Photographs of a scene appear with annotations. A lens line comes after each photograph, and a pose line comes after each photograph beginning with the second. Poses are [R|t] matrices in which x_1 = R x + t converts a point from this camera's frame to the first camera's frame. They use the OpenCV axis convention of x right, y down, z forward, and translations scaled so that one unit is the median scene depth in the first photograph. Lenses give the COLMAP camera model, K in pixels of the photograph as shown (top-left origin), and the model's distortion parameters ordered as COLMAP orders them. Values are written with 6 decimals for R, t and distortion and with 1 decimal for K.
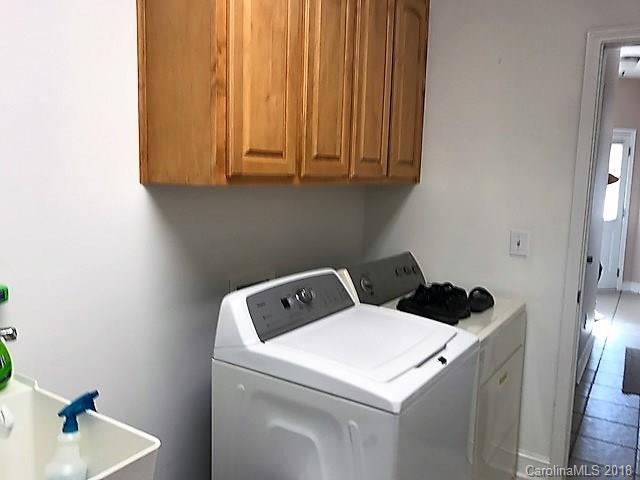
lens RADIAL K [[528.7, 0, 320.0], [0, 528.7, 240.0], [0, 0, 1]] dist [0.065449, -0.113997]
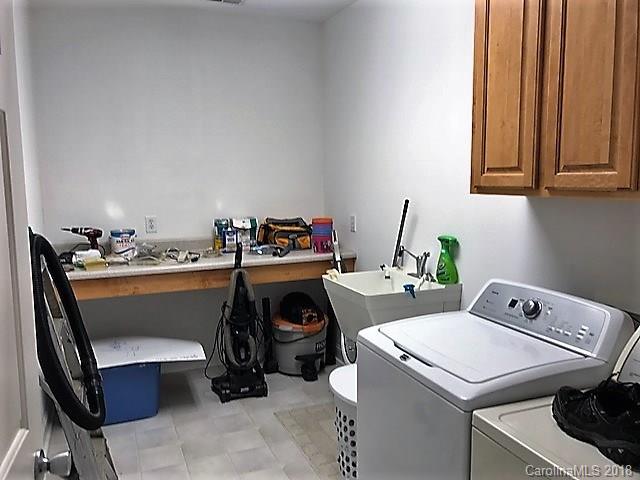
lens RADIAL K [[528.7, 0, 320.0], [0, 528.7, 240.0], [0, 0, 1]] dist [0.065449, -0.113997]
pose [[-0.589271, 0.073568, -0.804579, 1.141455], [-0.112399, 0.978697, 0.171810, -0.166550], [0.800079, 0.191677, -0.568449, 1.385735]]
